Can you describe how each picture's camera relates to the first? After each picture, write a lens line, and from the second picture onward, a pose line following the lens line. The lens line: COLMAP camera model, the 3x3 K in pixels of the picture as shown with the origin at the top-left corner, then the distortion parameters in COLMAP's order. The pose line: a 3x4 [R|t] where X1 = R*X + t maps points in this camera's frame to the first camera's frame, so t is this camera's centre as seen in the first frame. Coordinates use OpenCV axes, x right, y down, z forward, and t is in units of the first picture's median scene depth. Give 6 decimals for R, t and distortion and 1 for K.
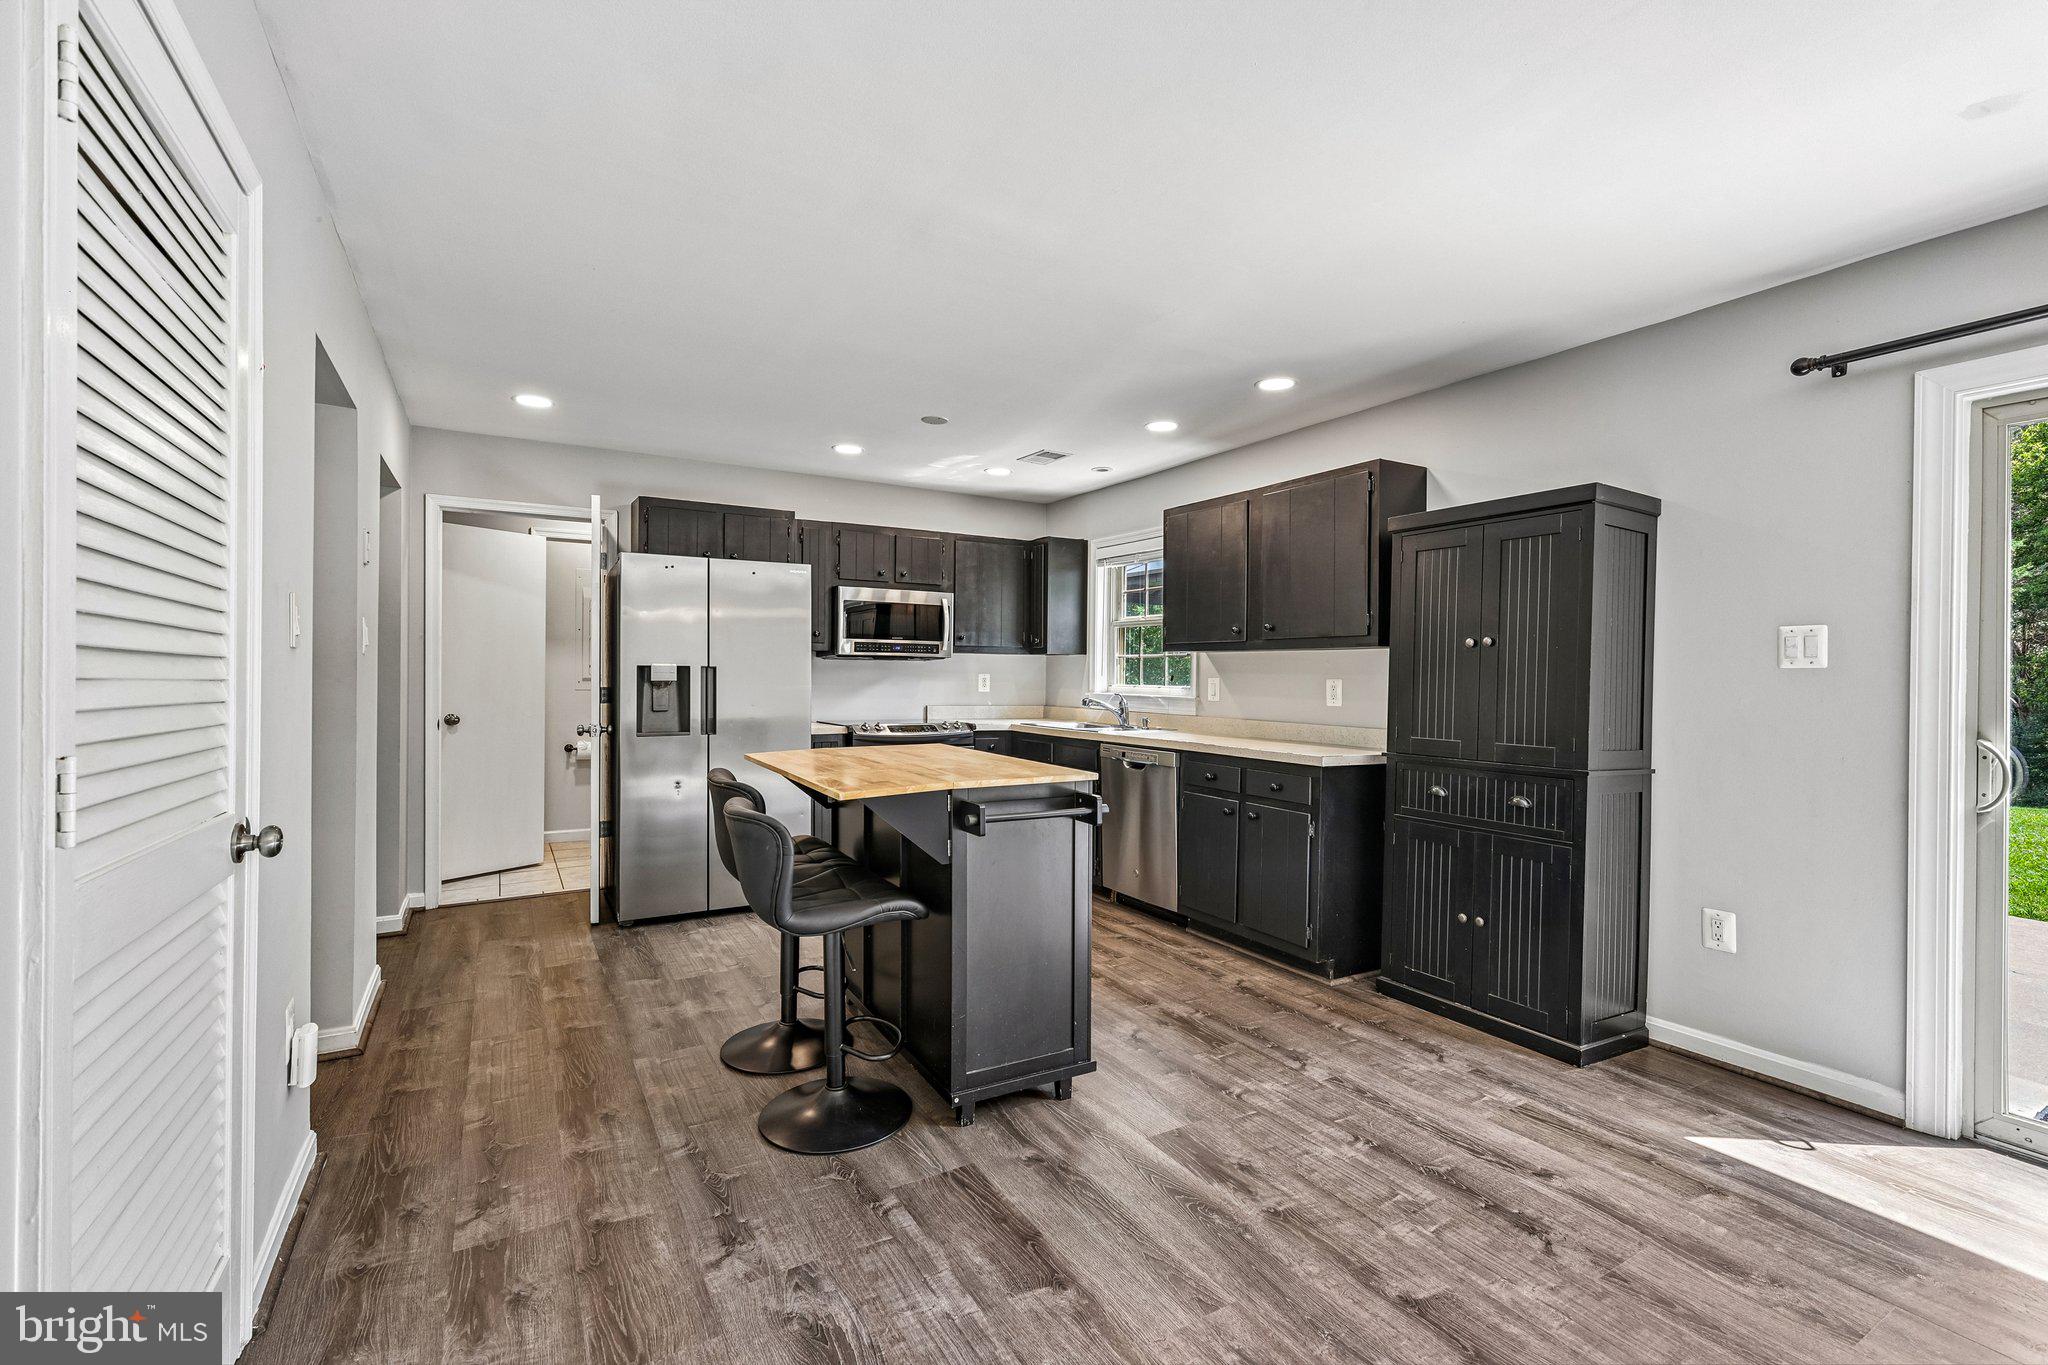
lens RADIAL K [[885.2, 0, 1019.2], [0, 885.2, 686.0], [0, 0, 1]] dist [0.002162, 0.000273]
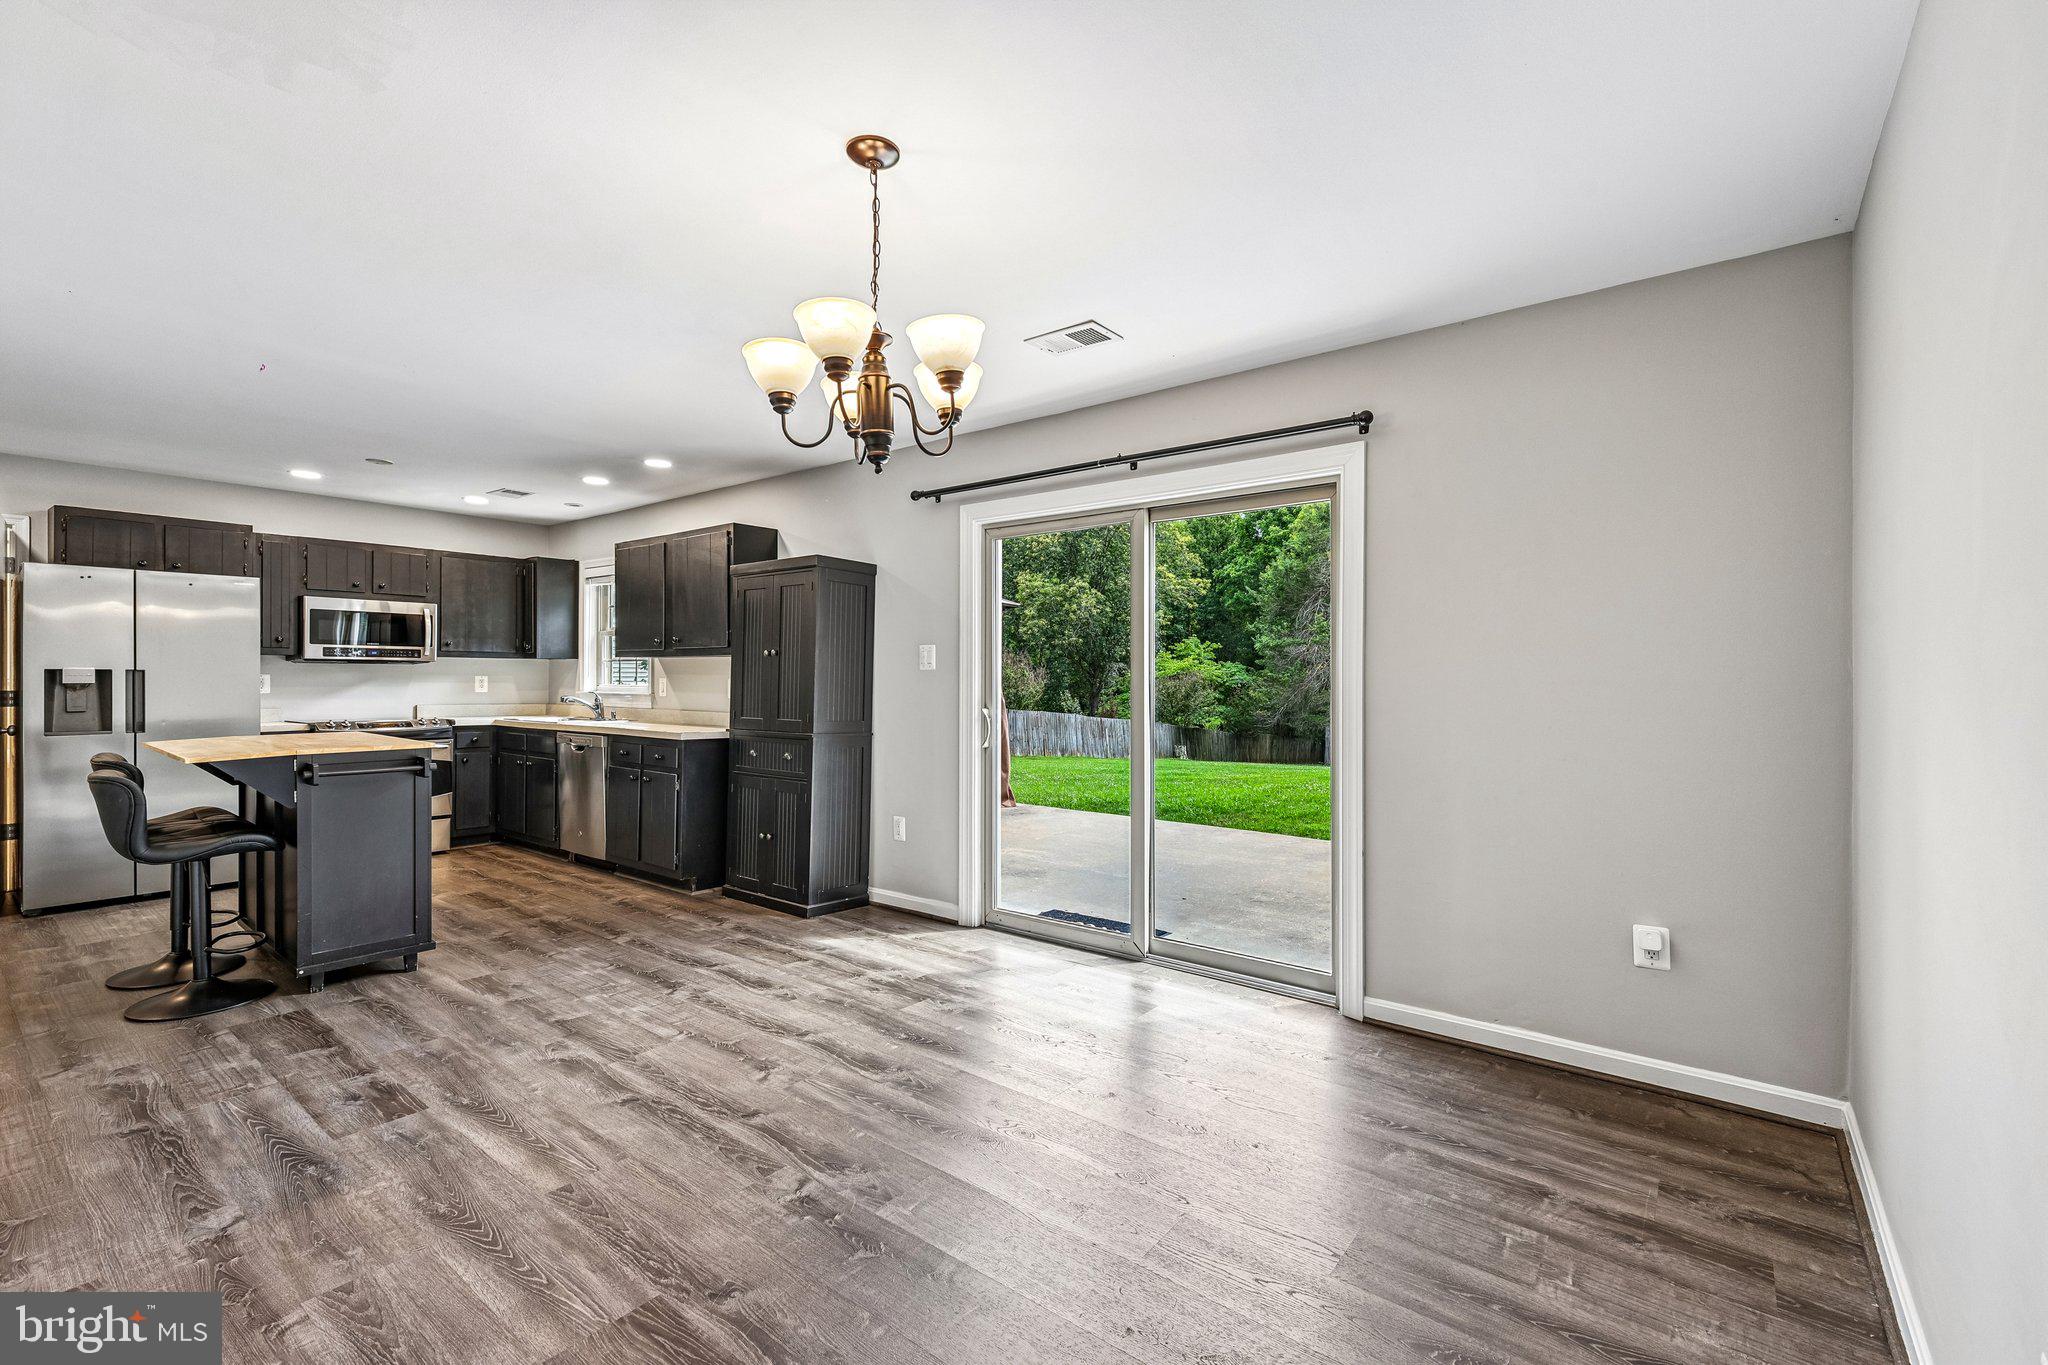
lens RADIAL K [[885.2, 0, 1015.2], [0, 885.2, 679.4], [0, 0, 1]] dist [0.002162, 0.000273]
pose [[0.931450, -0.006015, 0.363818, 0.217070], [0.009816, 0.999915, -0.008600, 0.008214], [-0.363736, 0.011581, 0.931430, -0.341915]]
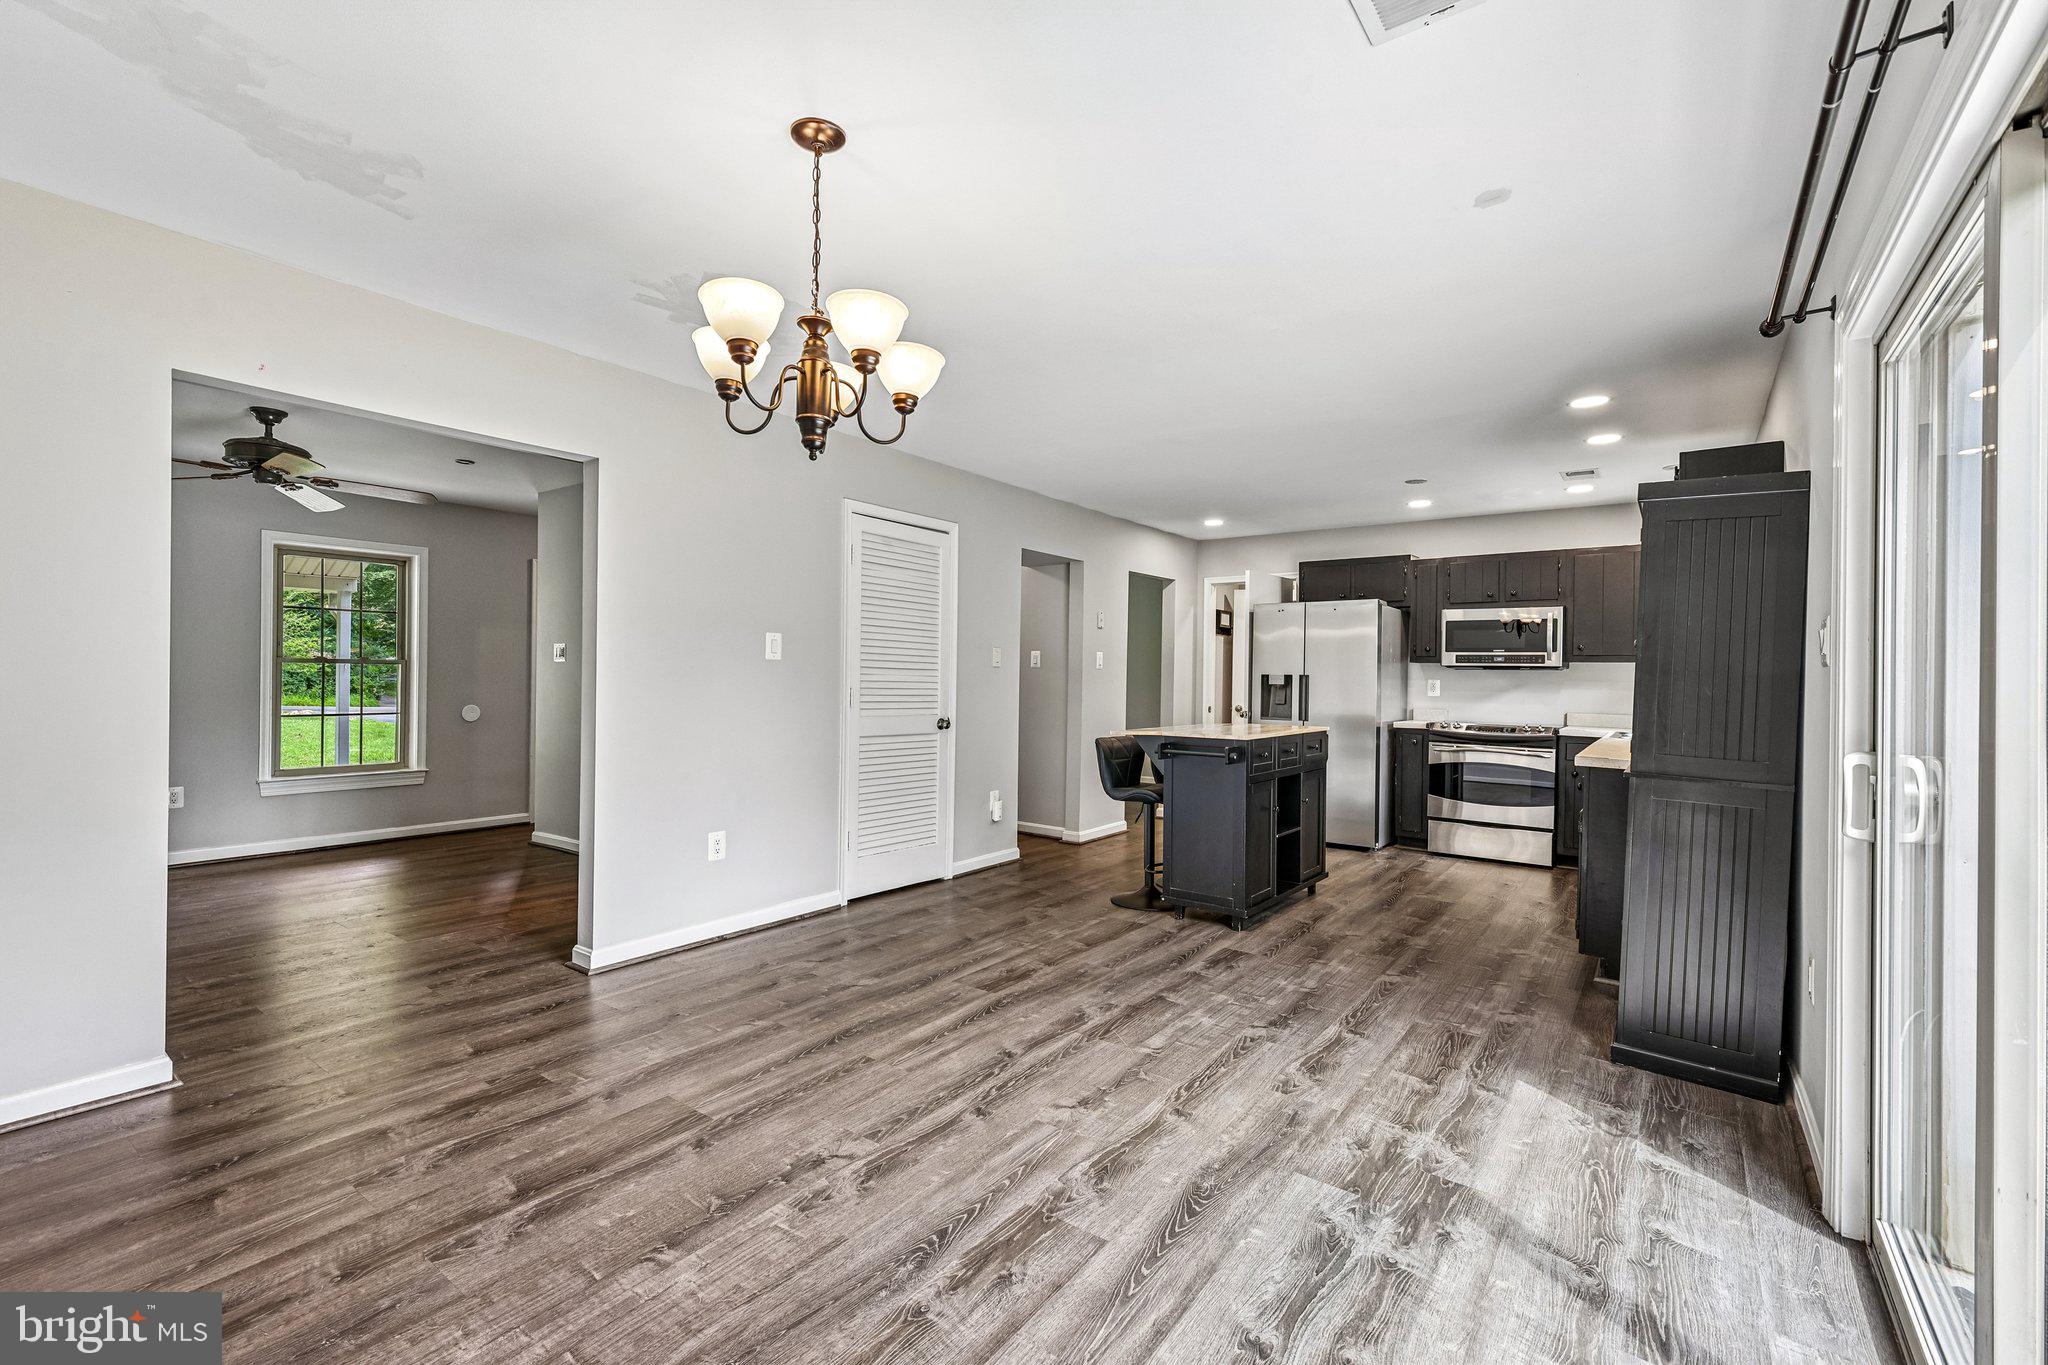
lens RADIAL K [[885.2, 0, 1013.0], [0, 885.2, 701.9], [0, 0, 1]] dist [0.002162, 0.000273]
pose [[0.379867, 0.024390, -0.924719, 0.715300], [-0.022994, 0.999592, 0.016920, 0.007640], [0.924755, 0.014835, 0.380273, -0.017811]]
